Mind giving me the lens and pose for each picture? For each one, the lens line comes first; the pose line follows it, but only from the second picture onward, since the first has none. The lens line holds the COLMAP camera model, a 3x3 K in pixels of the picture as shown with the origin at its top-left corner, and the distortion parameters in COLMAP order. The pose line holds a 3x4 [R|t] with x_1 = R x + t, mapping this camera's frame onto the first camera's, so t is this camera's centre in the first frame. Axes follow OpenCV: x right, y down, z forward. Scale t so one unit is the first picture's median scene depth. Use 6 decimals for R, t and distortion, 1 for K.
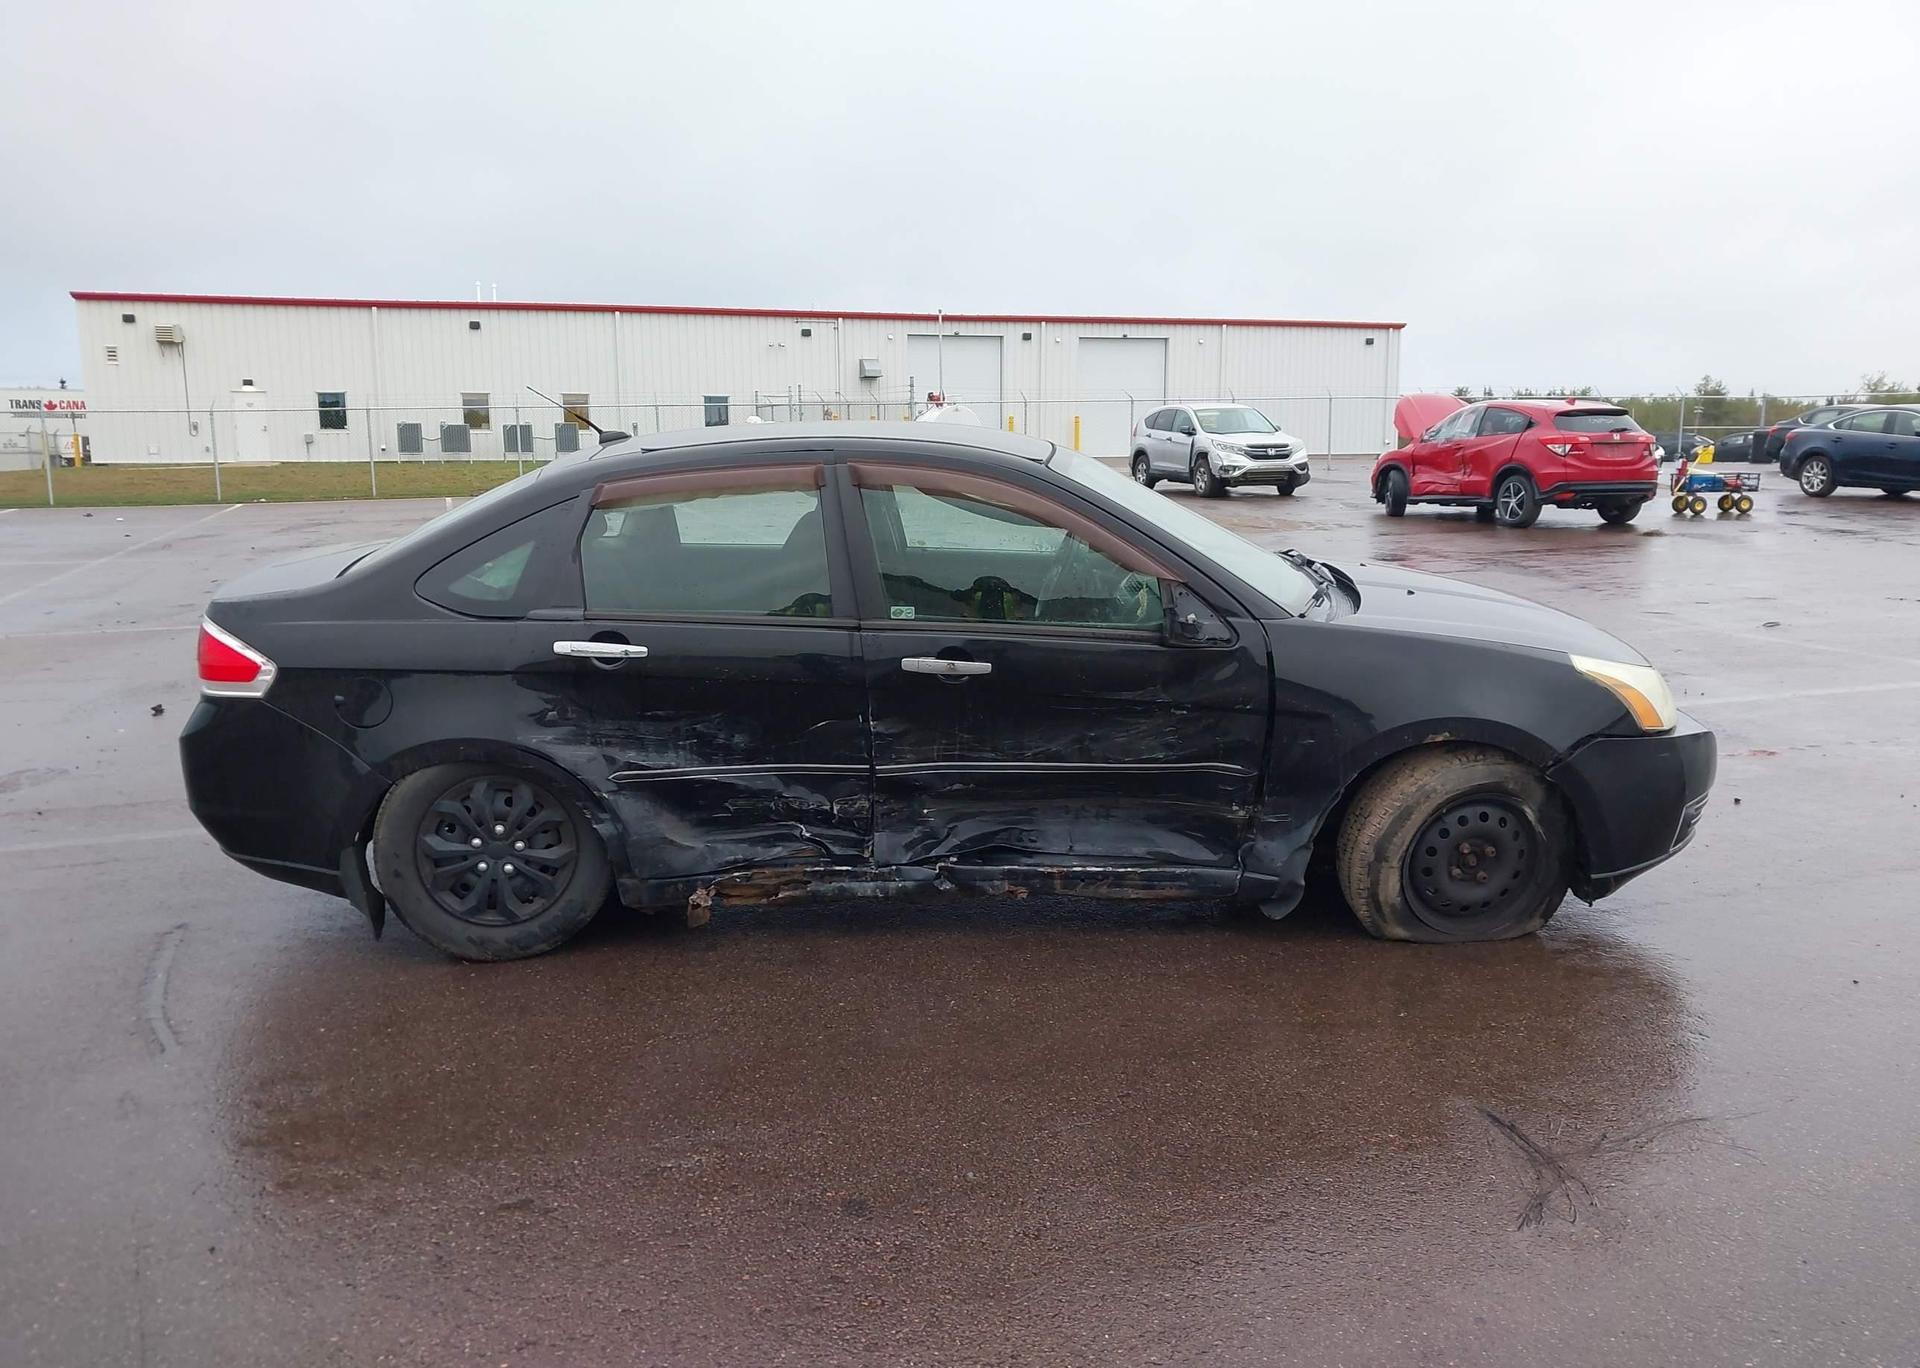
lens RADIAL K [[1532.6, 0, 915.9], [0, 1532.6, 753.7], [0, 0, 1]] dist [0.102049, -0.178000]
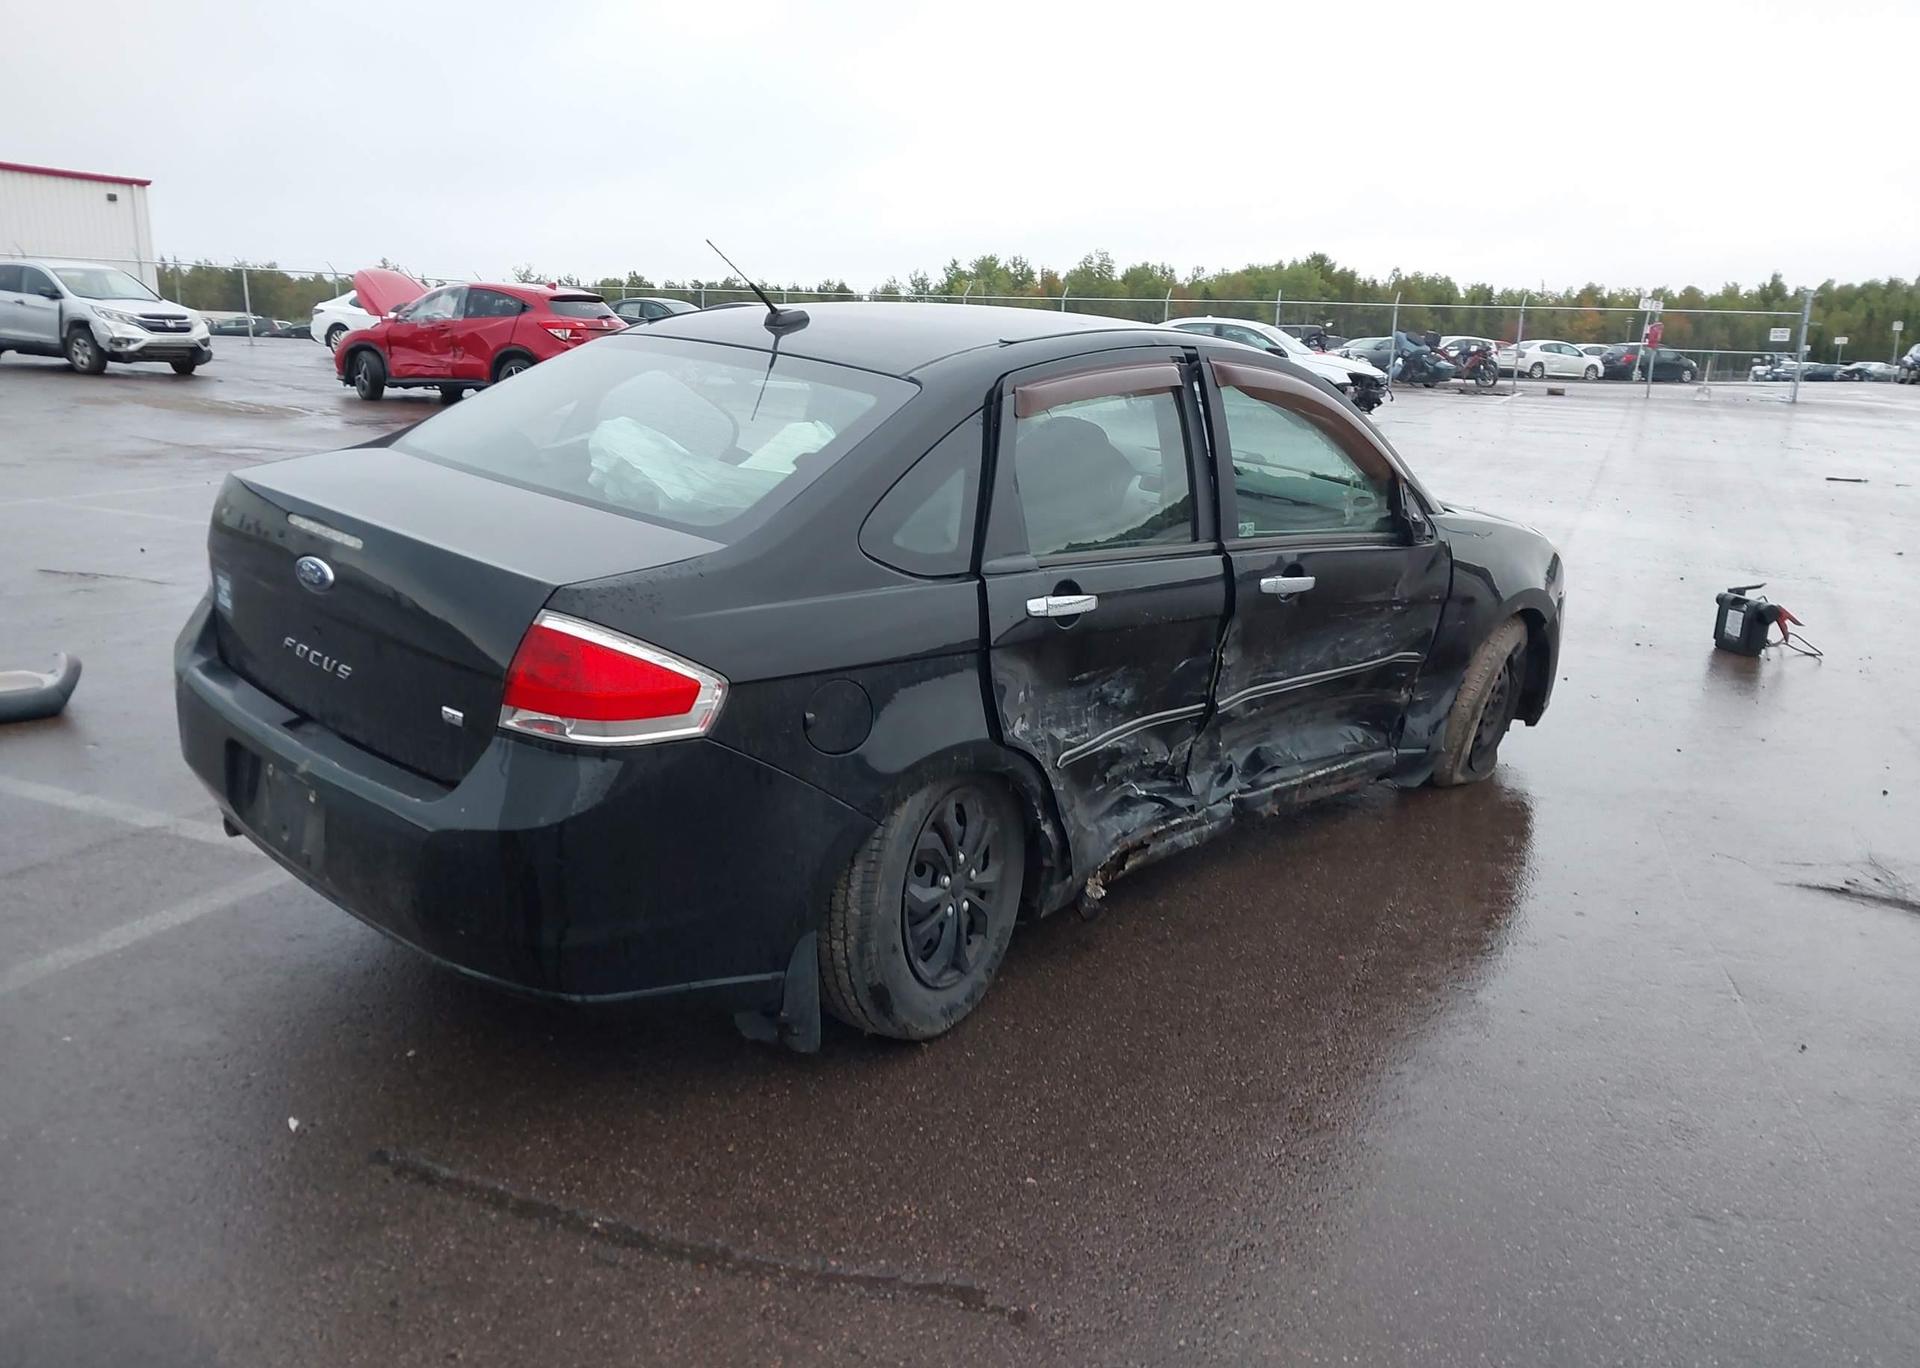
lens RADIAL K [[1529.1, 0, 899.9], [0, 1529.1, 789.6], [0, 0, 1]] dist [0.022092, 0.005584]
pose [[0.697158, -0.184895, 0.692665, -0.783013], [0.114850, 0.982496, 0.146666, -0.094402], [-0.707658, -0.022697, 0.706190, 0.485258]]
